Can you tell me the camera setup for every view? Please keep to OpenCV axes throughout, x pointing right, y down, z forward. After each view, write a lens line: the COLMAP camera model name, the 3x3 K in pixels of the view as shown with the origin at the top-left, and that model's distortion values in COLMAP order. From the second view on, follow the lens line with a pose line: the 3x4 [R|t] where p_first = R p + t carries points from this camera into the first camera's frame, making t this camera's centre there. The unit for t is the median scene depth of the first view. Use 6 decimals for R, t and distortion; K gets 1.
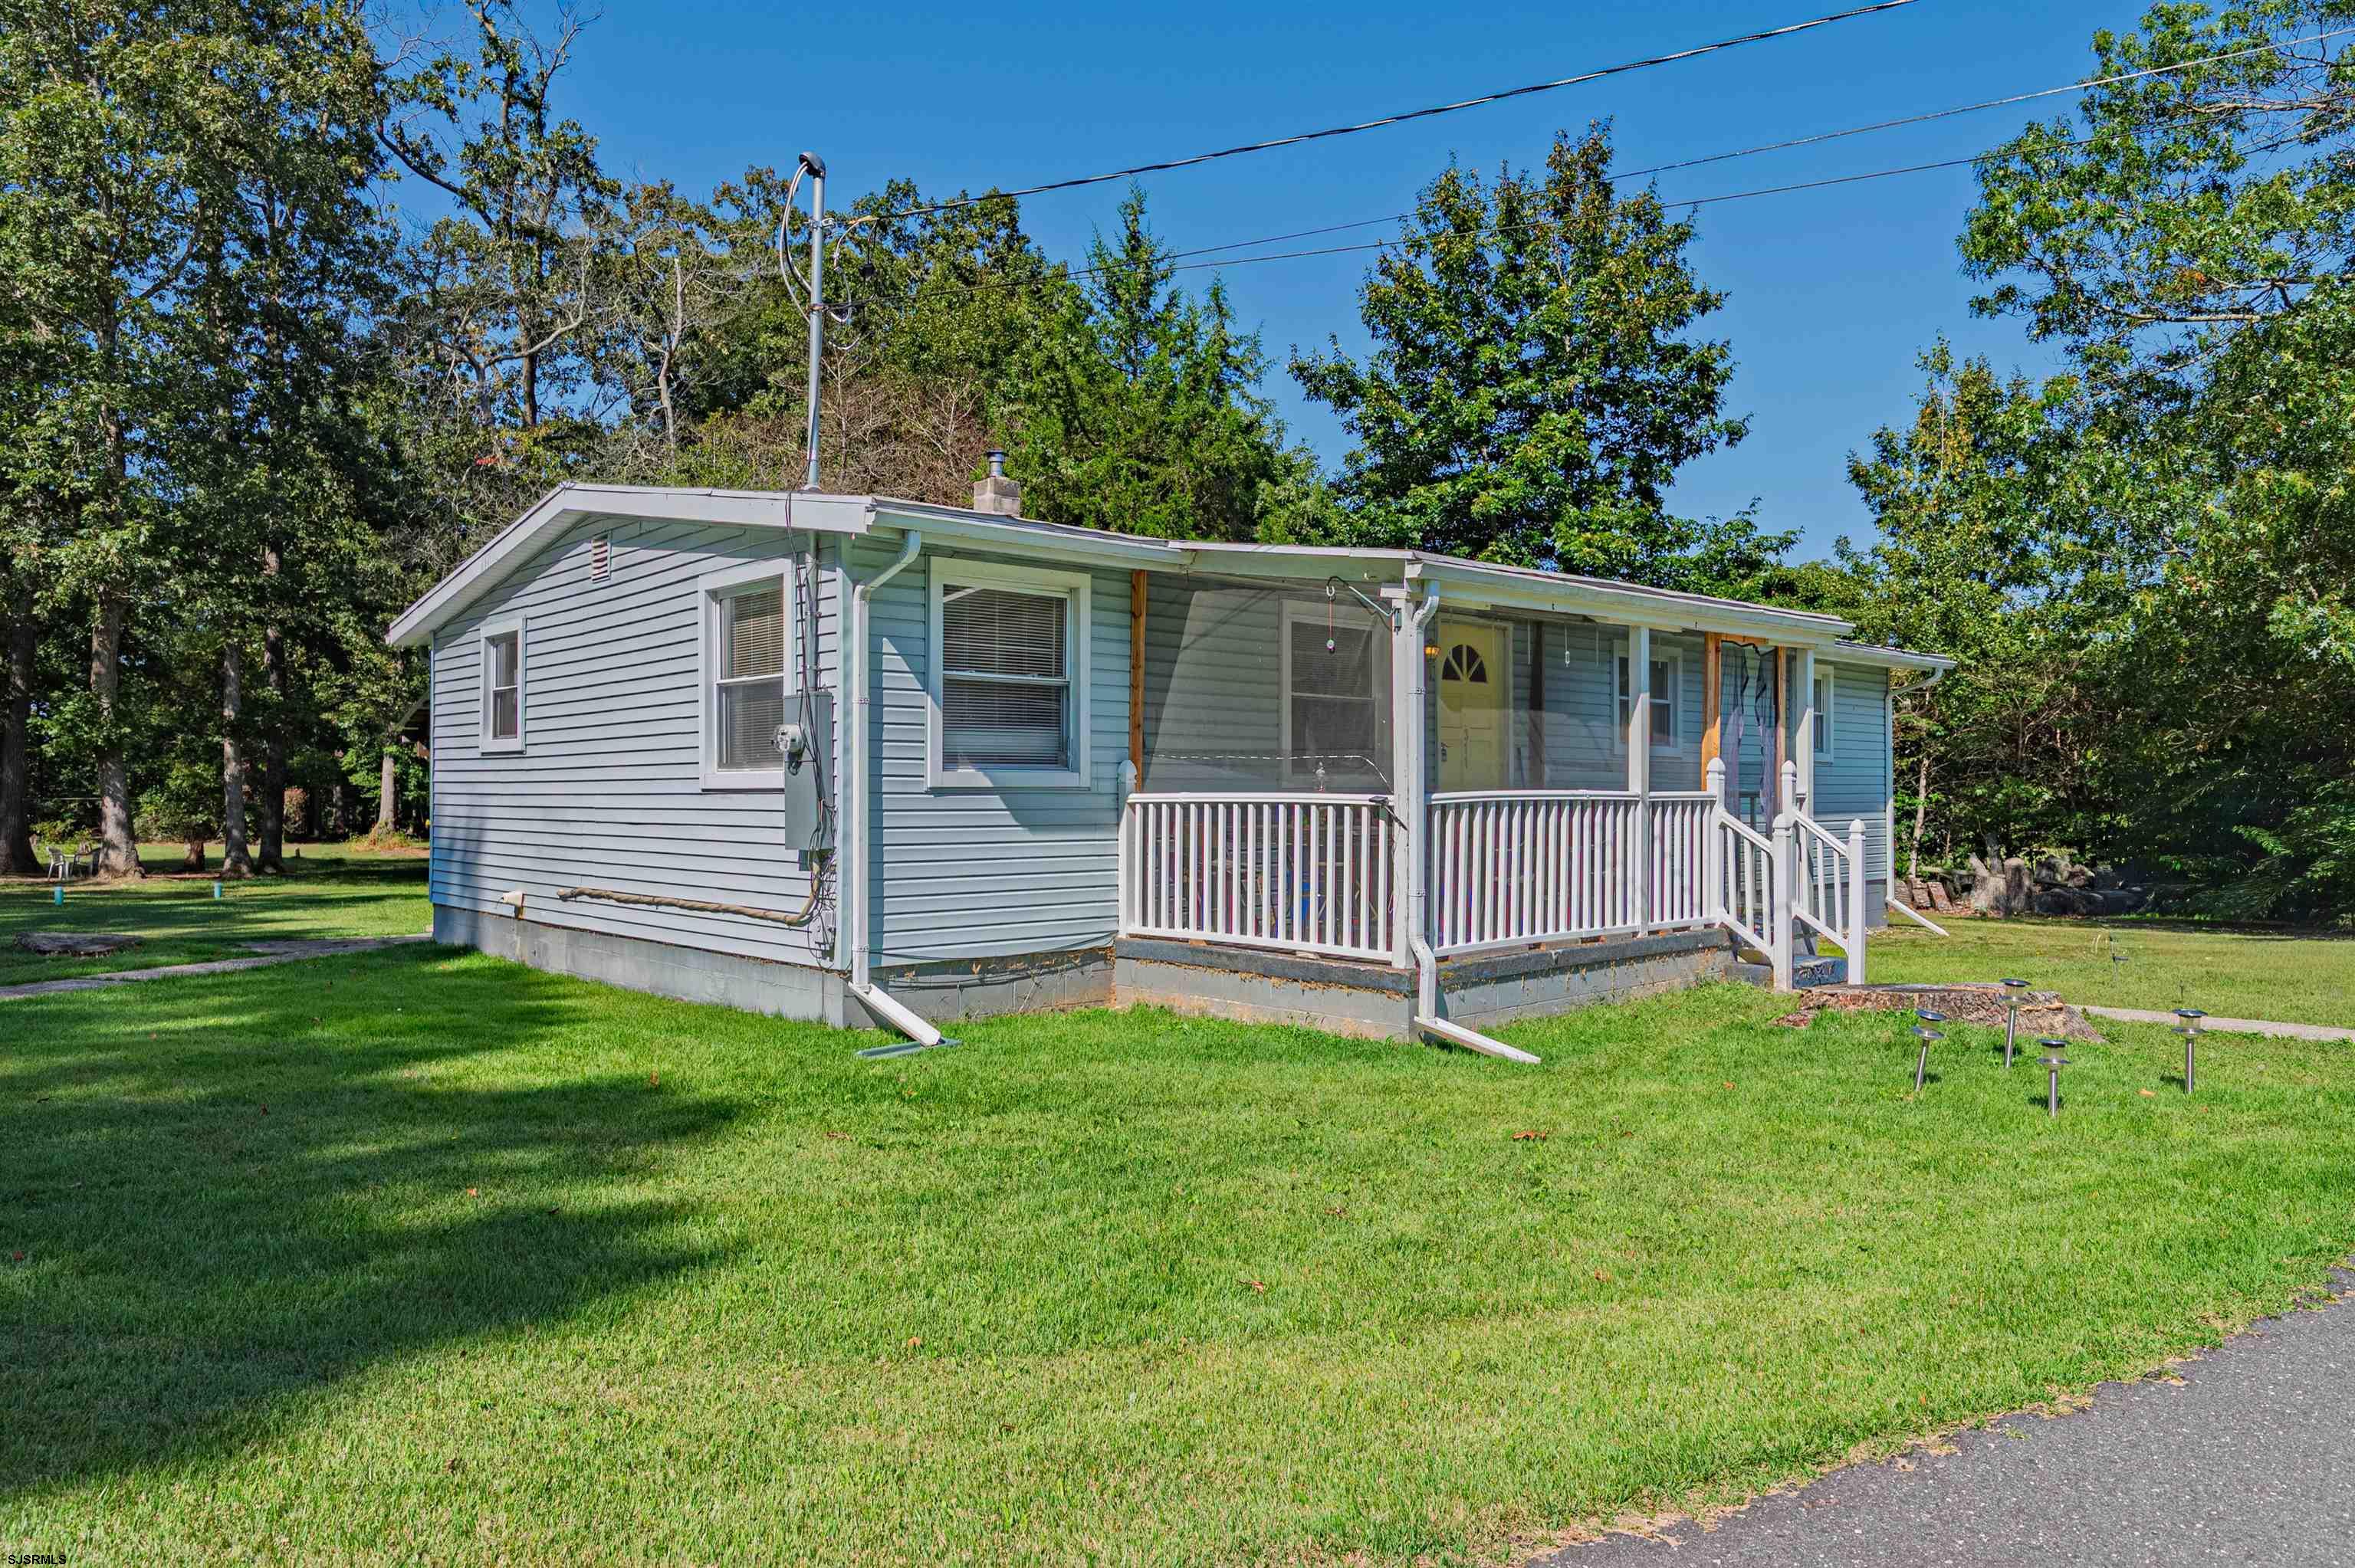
lens RADIAL K [[1554.2, 0, 1177.5], [0, 1554.2, 784.0], [0, 0, 1]] dist [-0.002046, -0.000779]
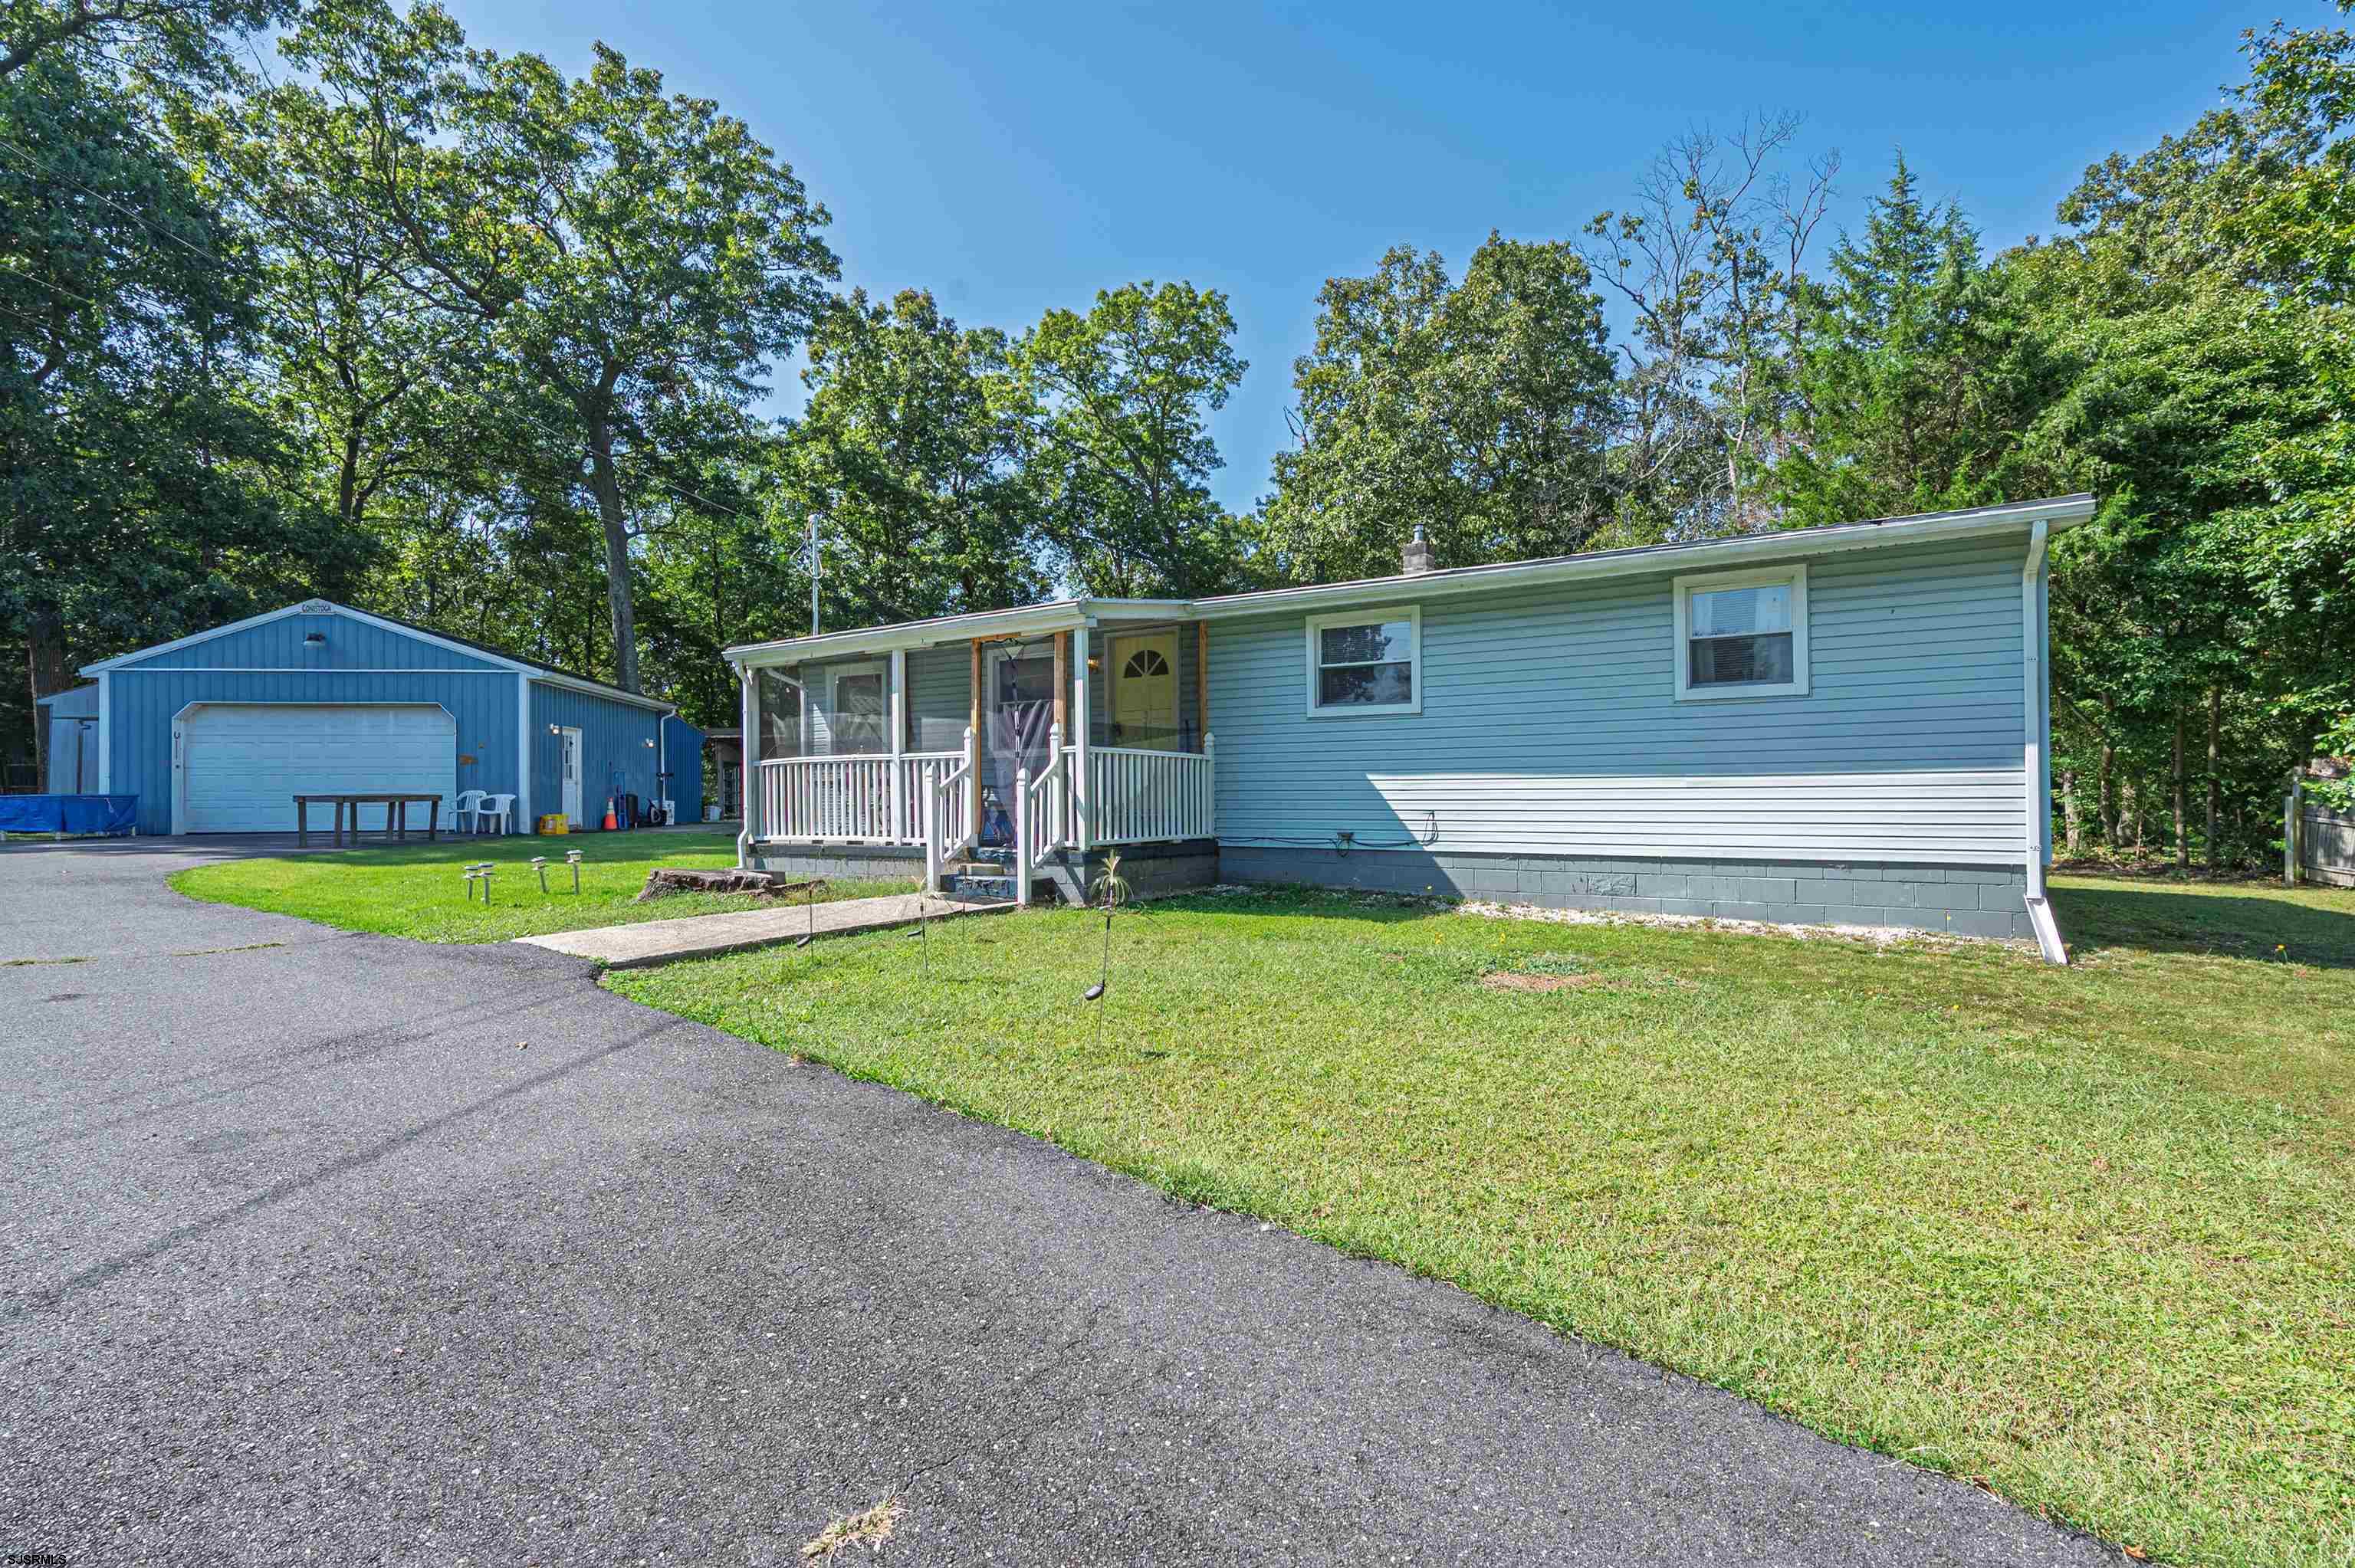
lens RADIAL K [[1081.7, 0, 1177.5], [0, 1081.7, 784.0], [0, 0, 1]] dist [-0.004182, 0.000056]
pose [[0.251431, -0.009633, -0.967827, 1.442984], [0.015061, 0.999868, -0.006039, 0.046464], [0.967758, -0.013059, 0.251543, 1.002621]]
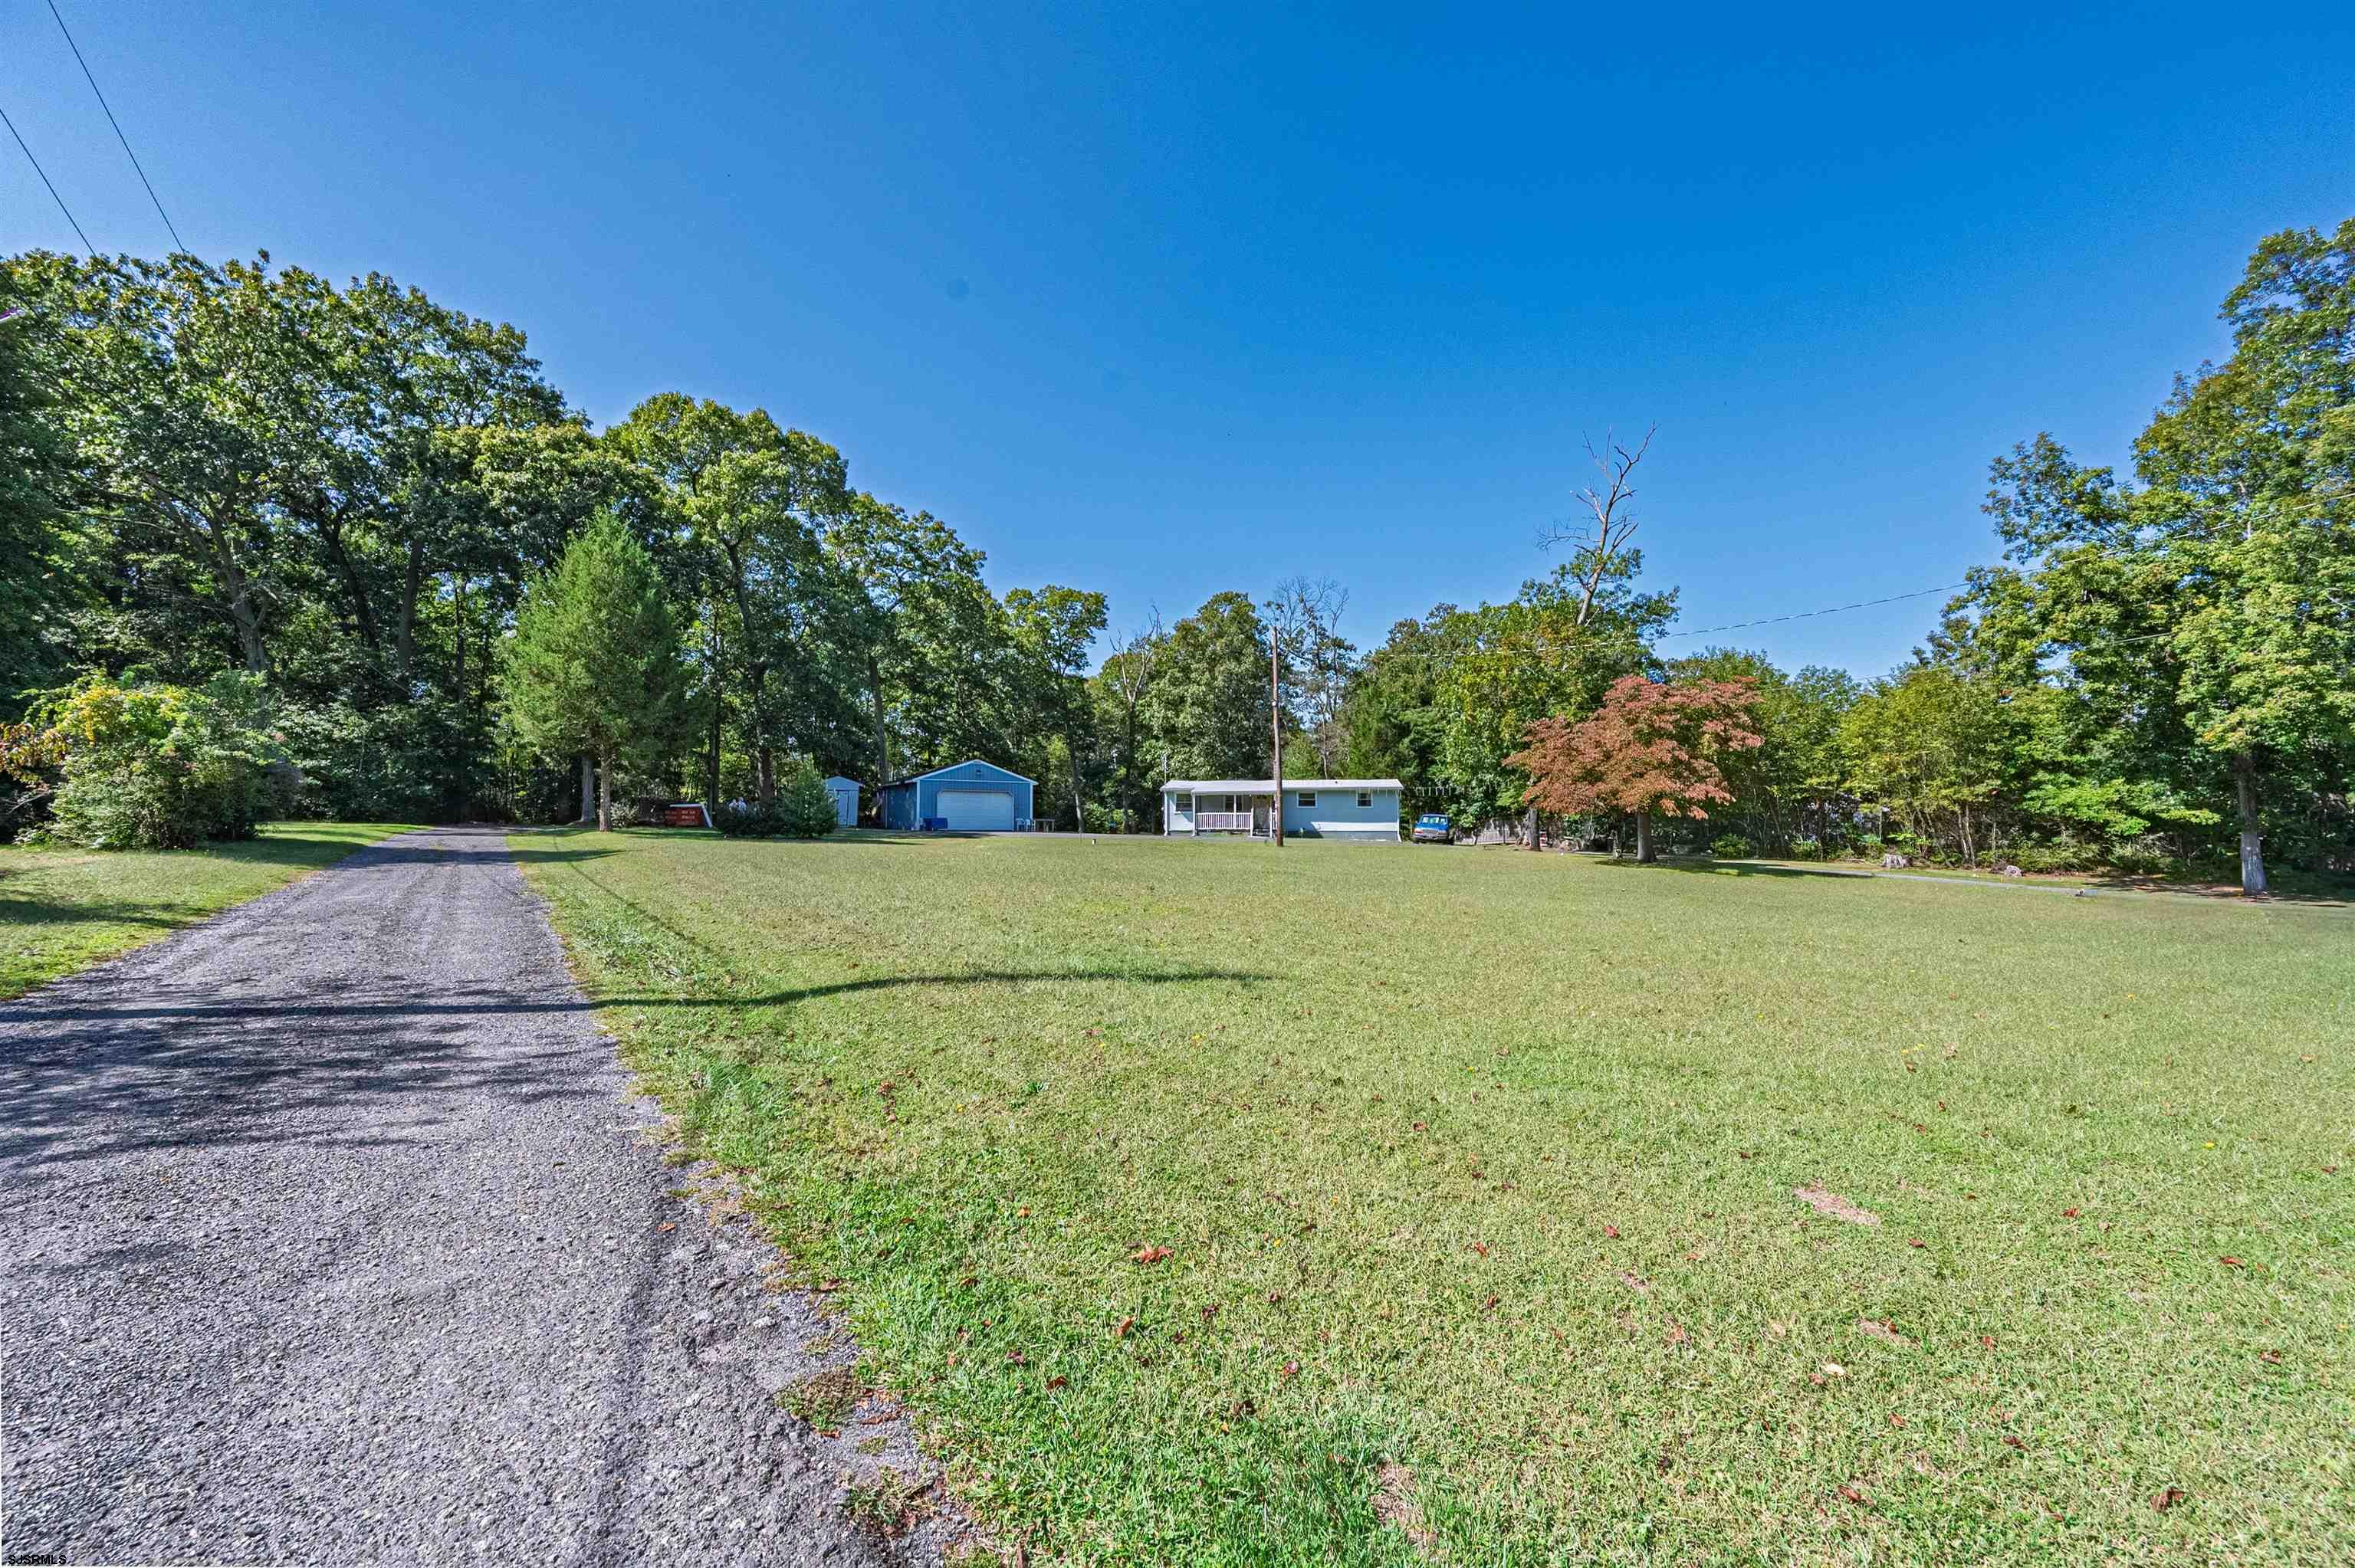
lens RADIAL K [[924.9, 0, 1155.1], [0, 924.9, 818.1], [0, 0, 1]] dist [-0.001081, -0.000148]
pose [[0.608983, -0.003919, -0.793174, 4.235213], [-0.000194, 0.999987, -0.005090, 0.059400], [0.793183, 0.003254, 0.608974, -2.570038]]
